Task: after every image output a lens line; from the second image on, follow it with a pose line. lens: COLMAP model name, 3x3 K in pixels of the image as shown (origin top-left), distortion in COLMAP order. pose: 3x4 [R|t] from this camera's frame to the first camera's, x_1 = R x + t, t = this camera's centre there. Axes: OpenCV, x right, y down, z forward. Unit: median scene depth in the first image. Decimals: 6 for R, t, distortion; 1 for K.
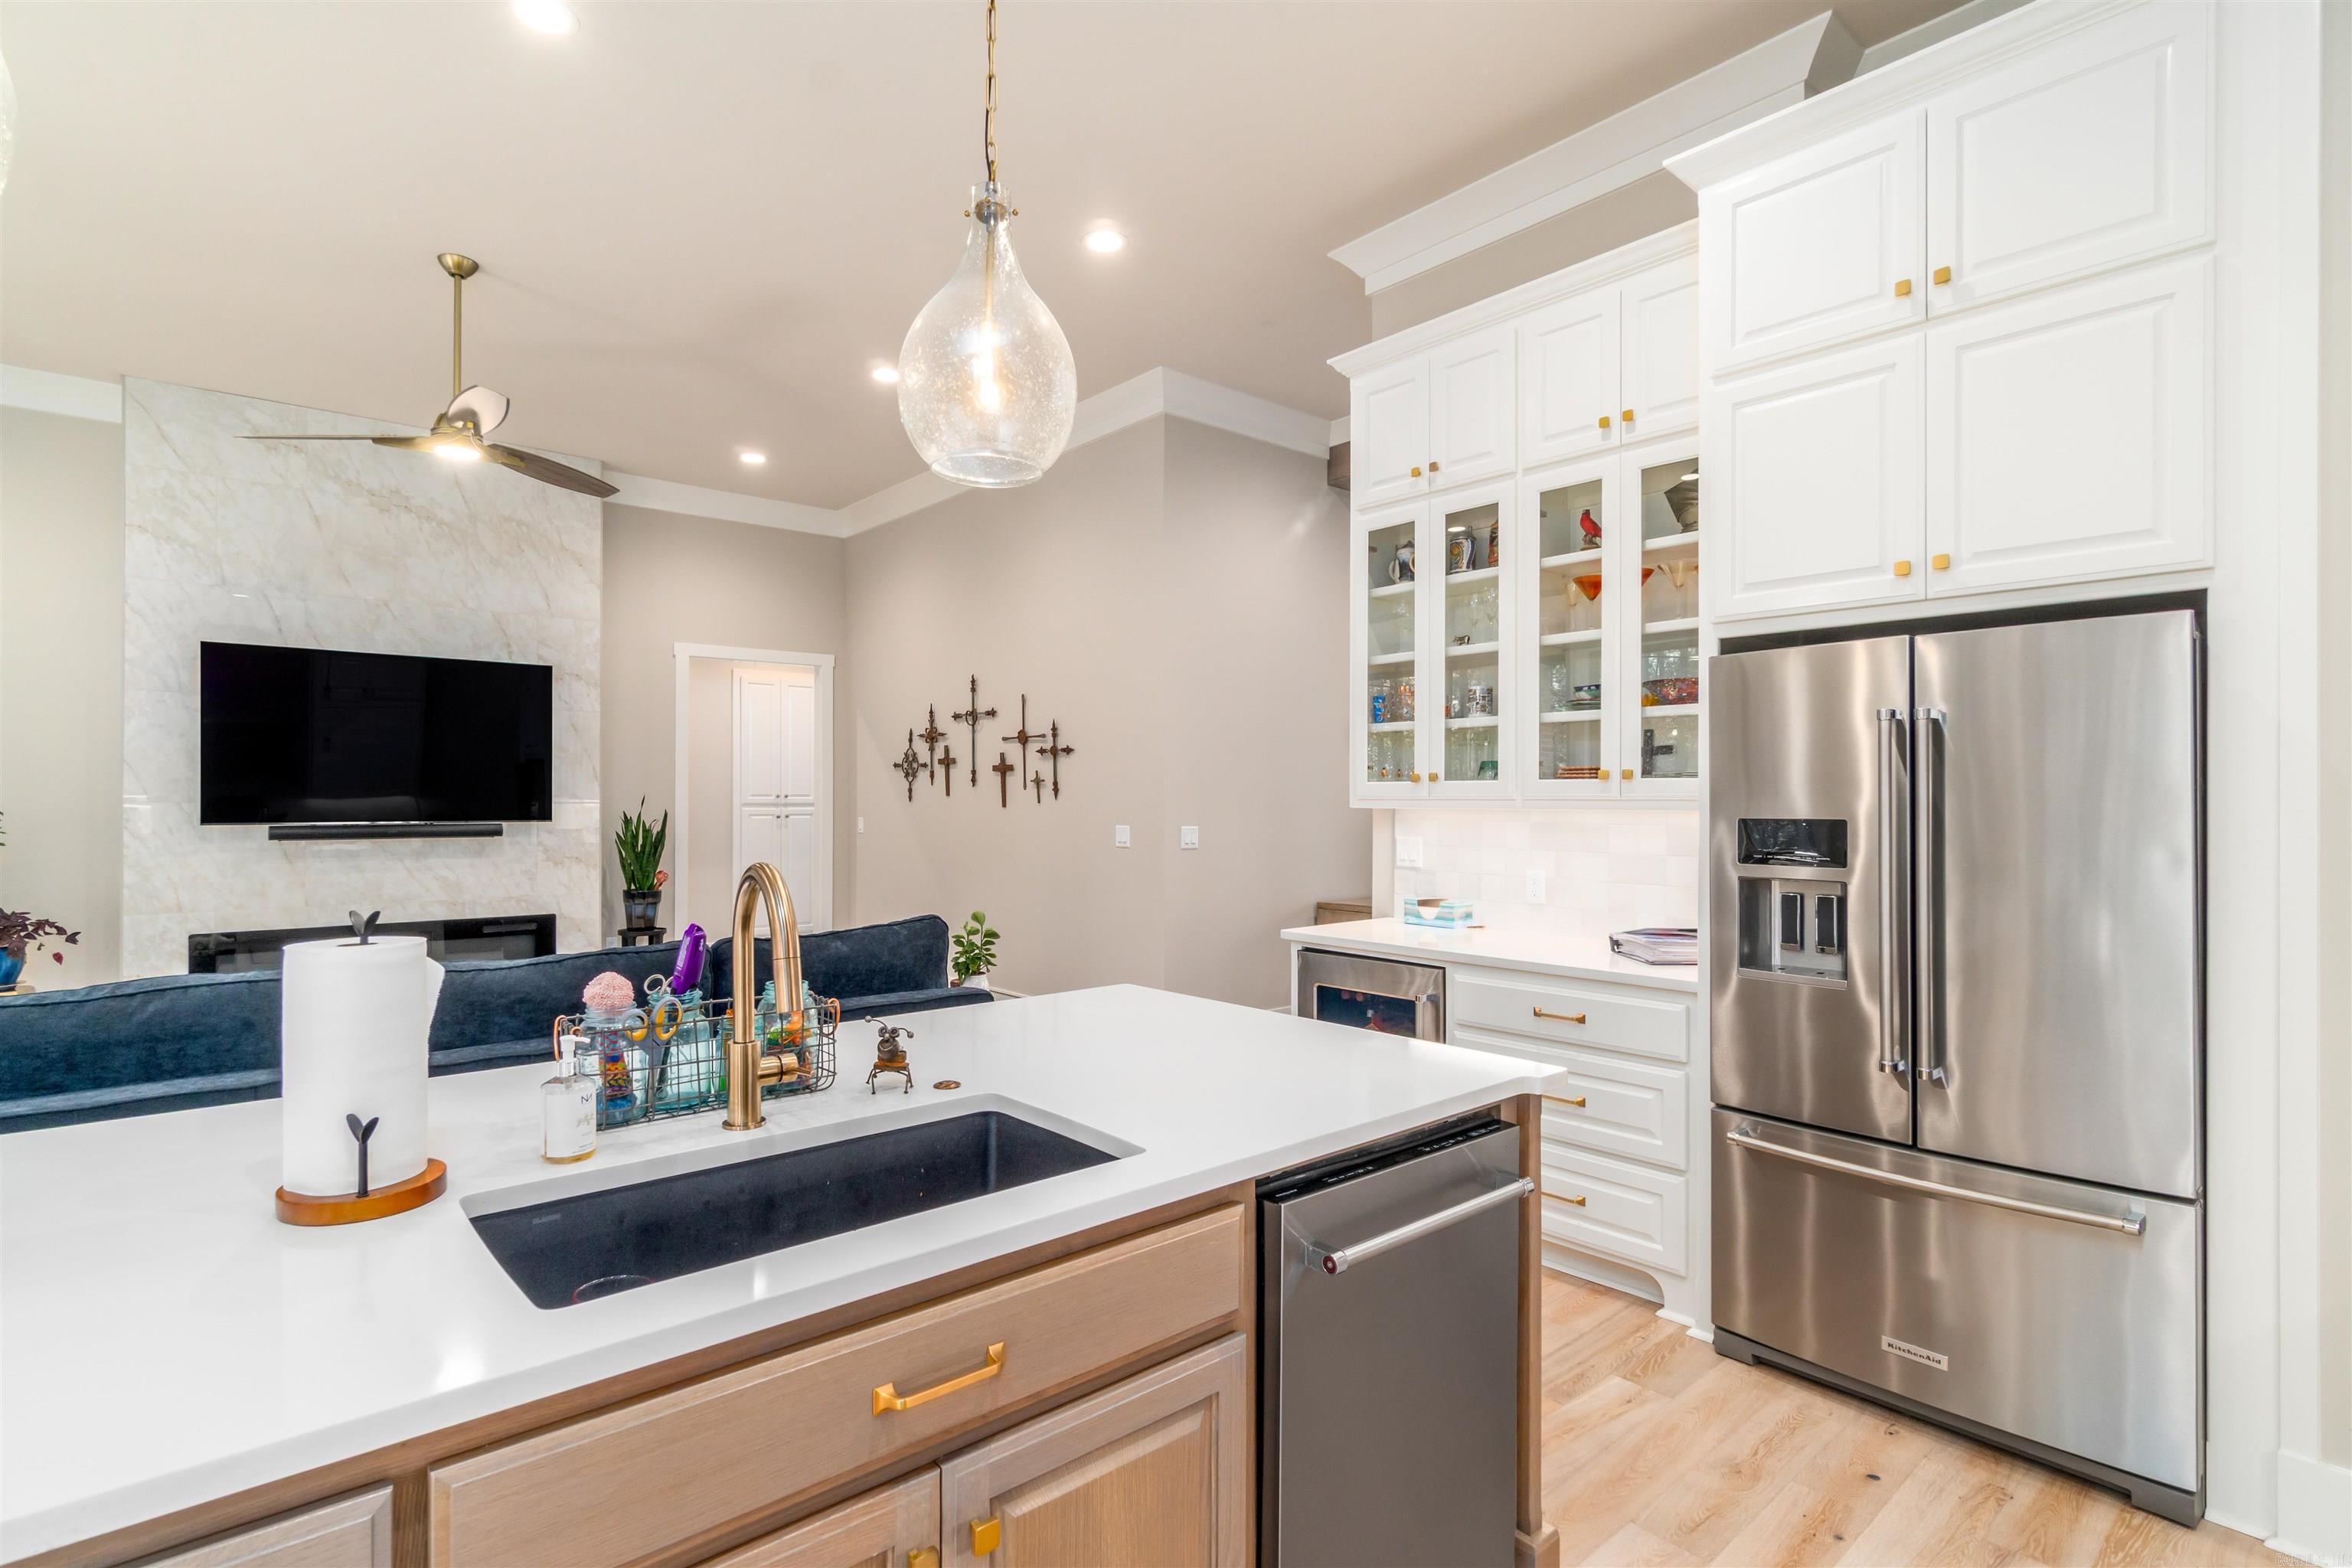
lens RADIAL K [[1124.7, 0, 1148.5], [0, 1124.7, 801.8], [0, 0, 1]] dist [-0.003734, -0.000306]
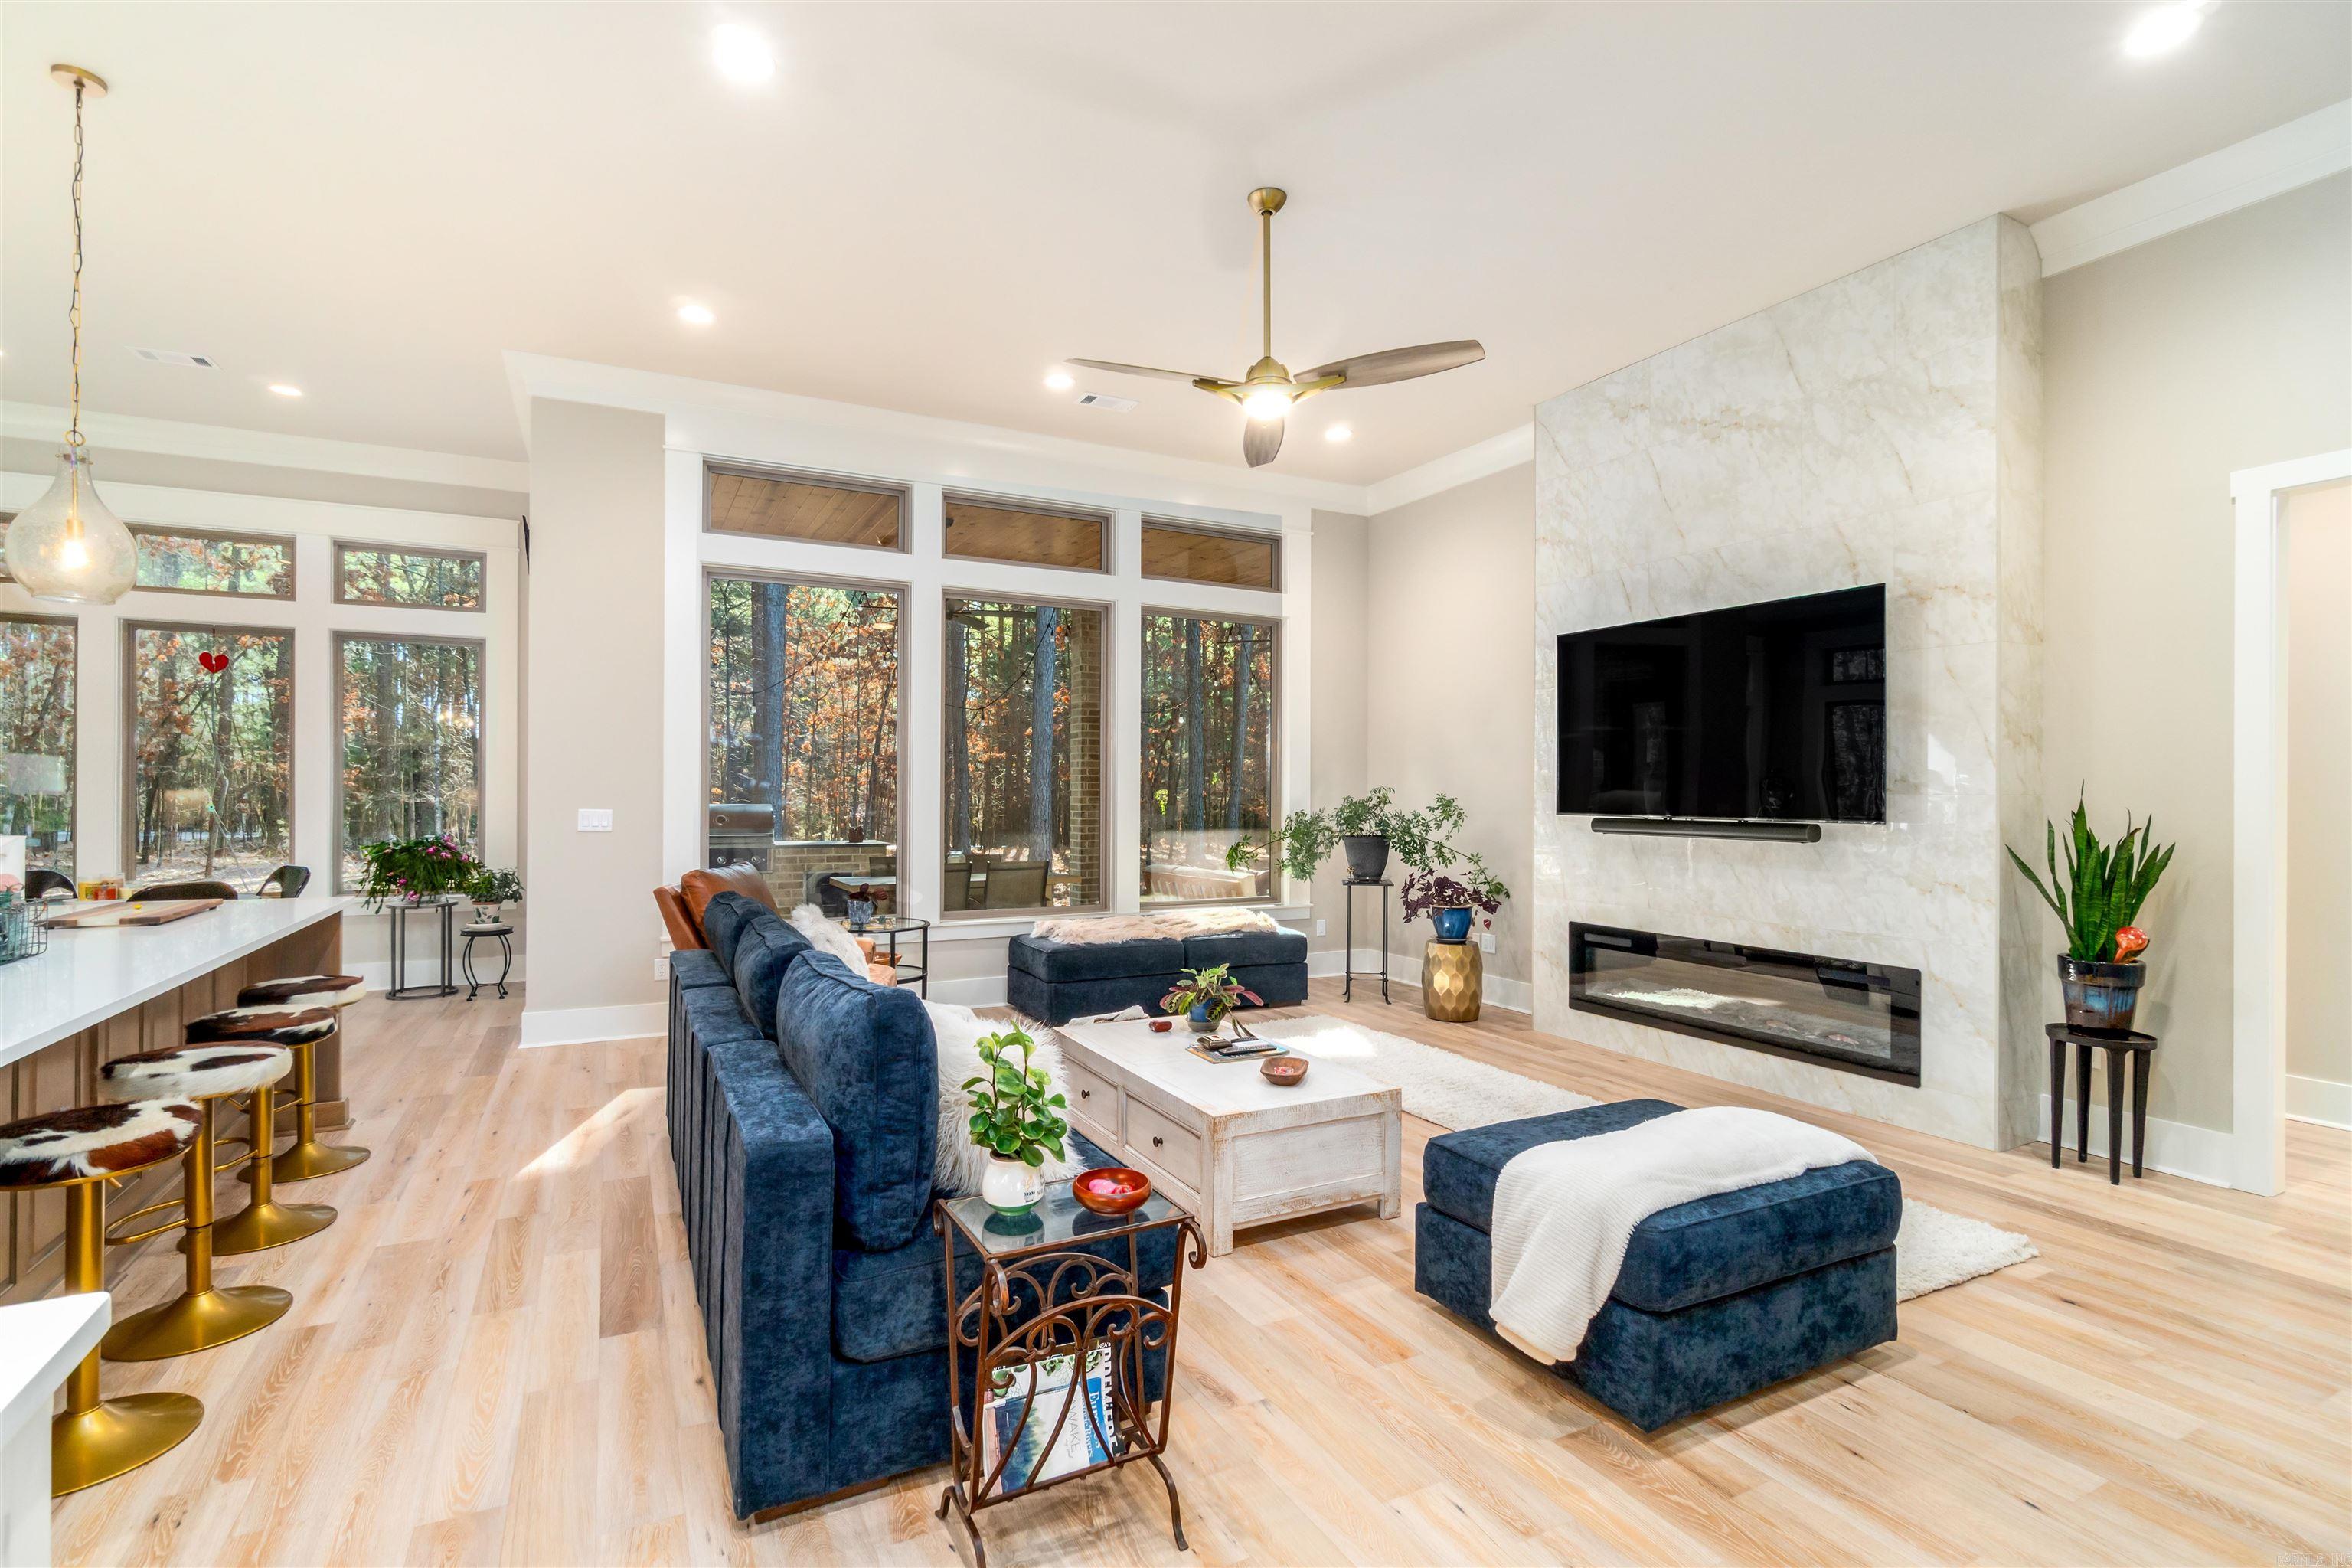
lens RADIAL K [[1077.2, 0, 1146.7], [0, 1077.2, 787.8], [0, 0, 1]] dist [-0.003894, -0.000349]
pose [[-0.236207, -0.005222, -0.971689, 0.184665], [-0.007055, 0.999968, -0.003659, 0.002304], [0.971677, 0.005991, -0.236237, 0.796374]]
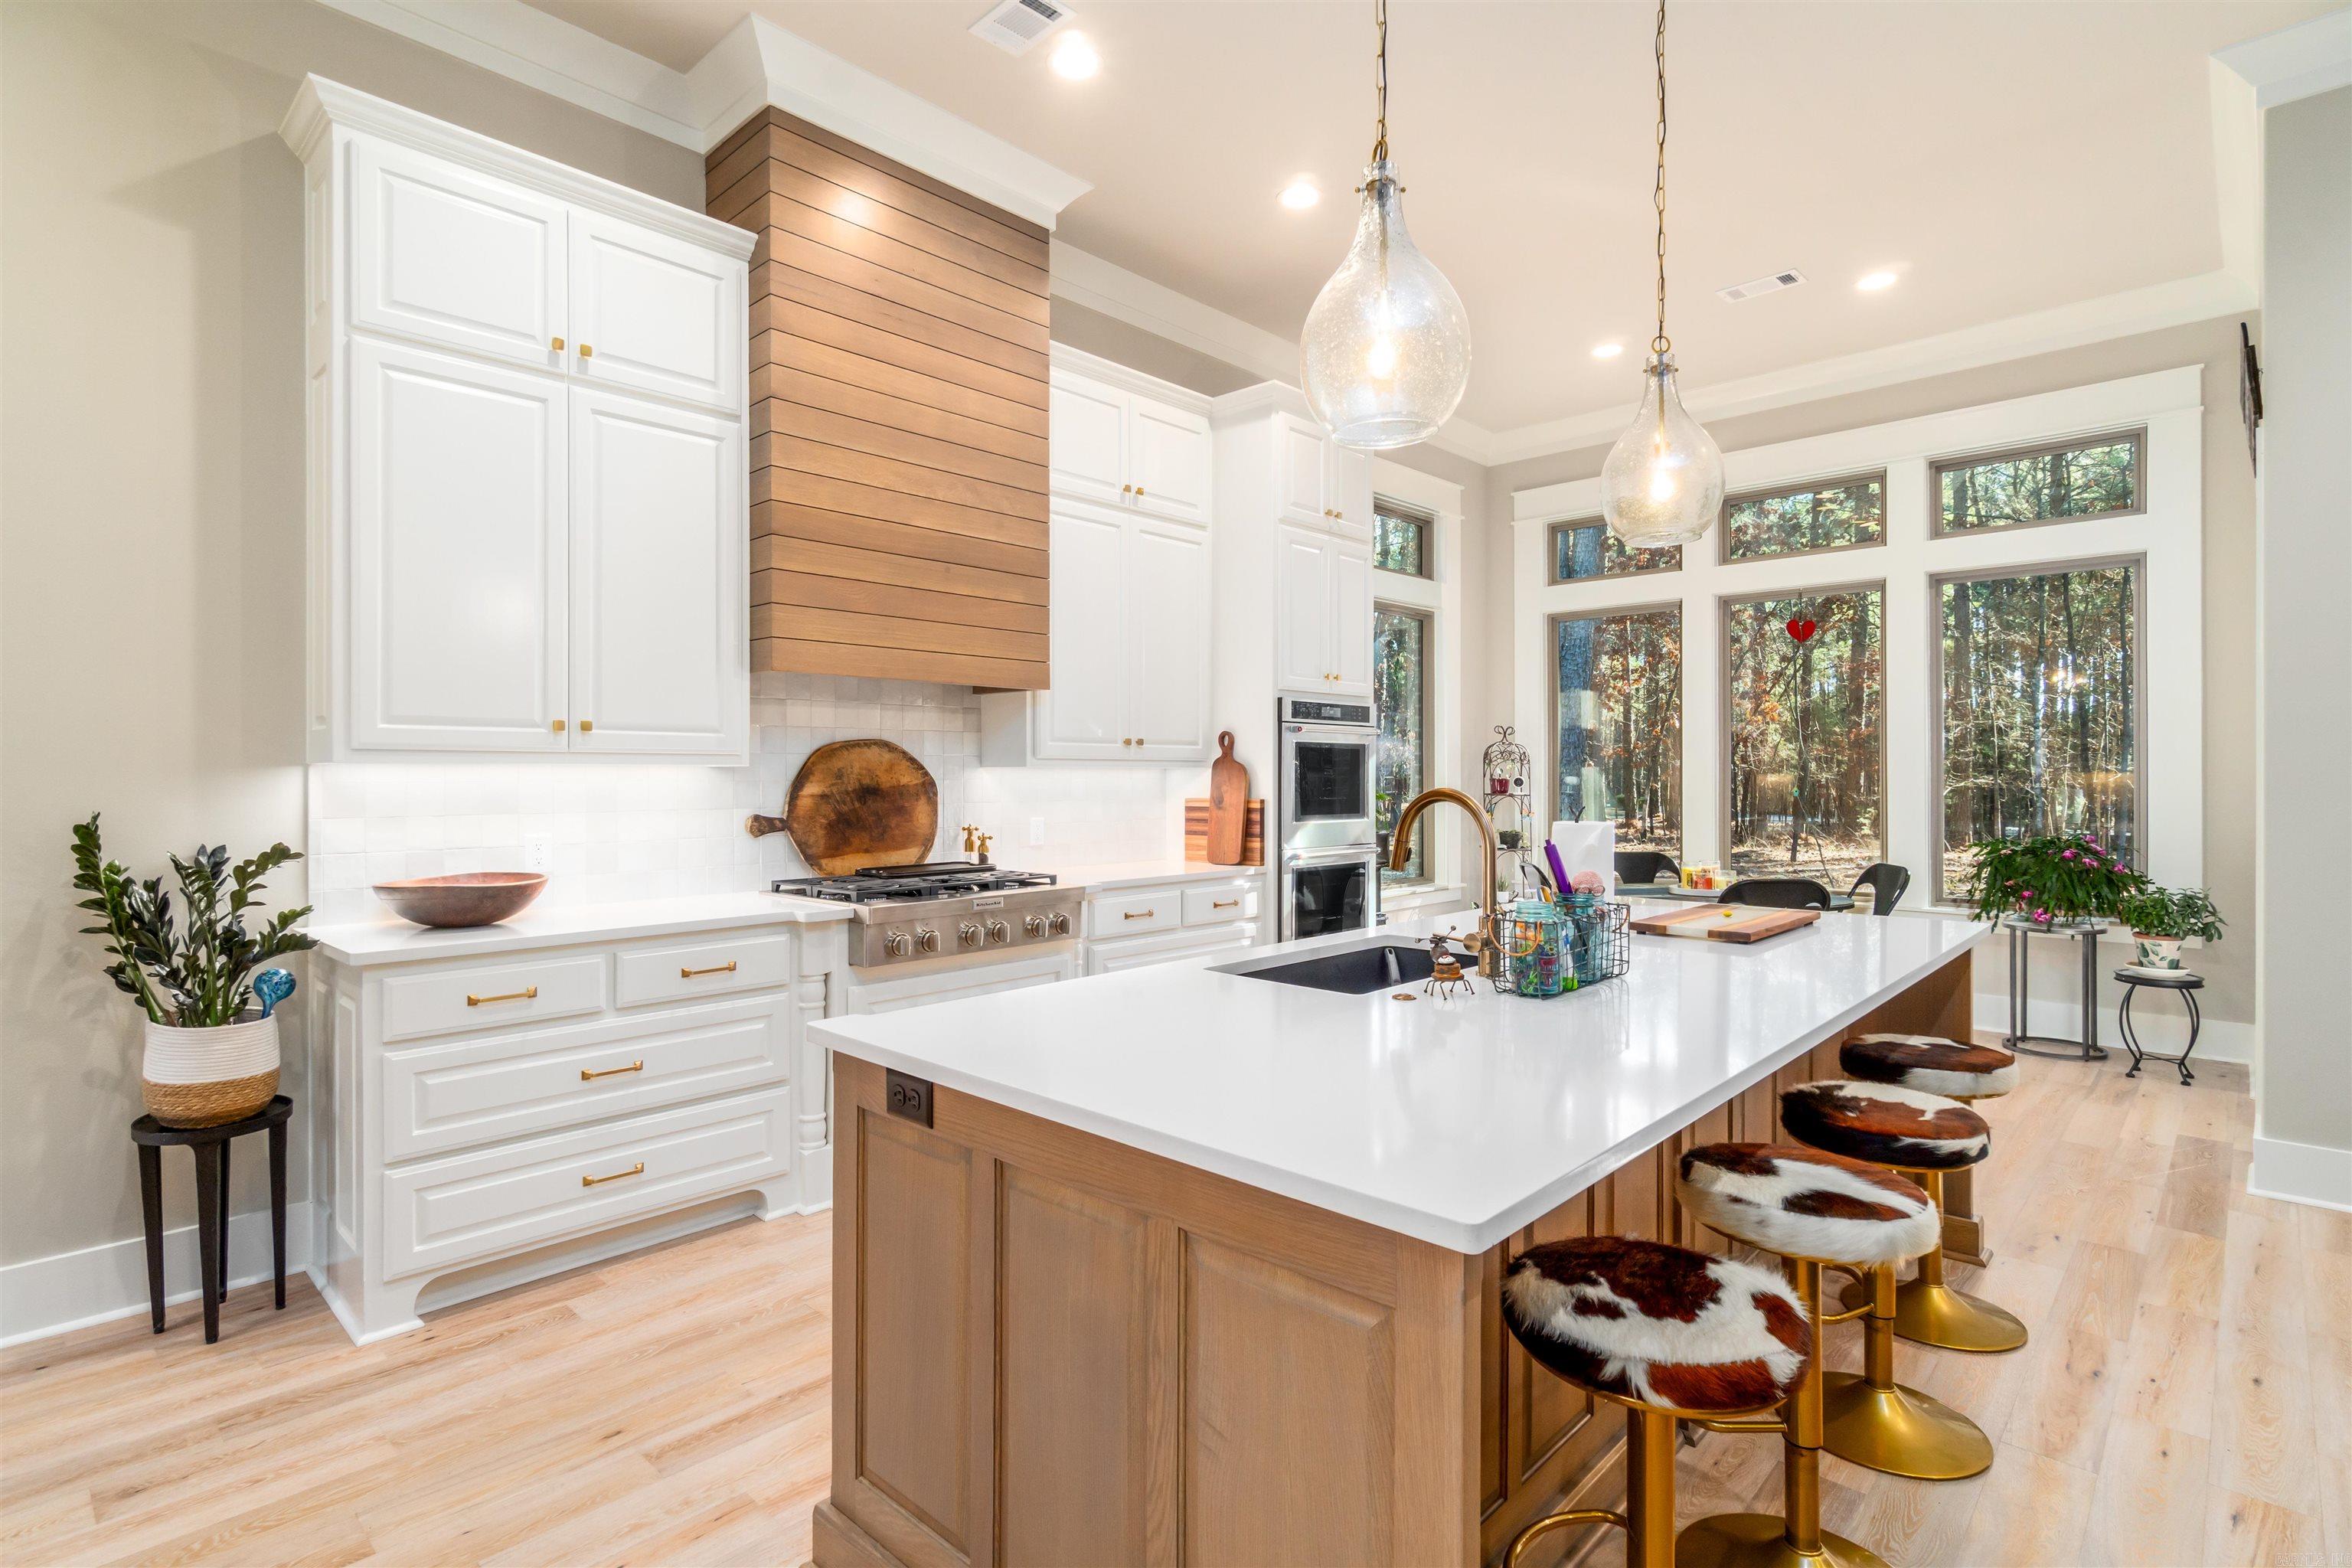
lens RADIAL K [[1147.1, 0, 1143.1], [0, 1147.1, 776.5], [0, 0, 1]] dist [0.000038, 0.000401]
pose [[-0.994932, 0.000457, -0.100548, 0.055952], [-0.000043, 0.999988, 0.004967, 0.005894], [0.100549, 0.004946, -0.994920, 0.605663]]
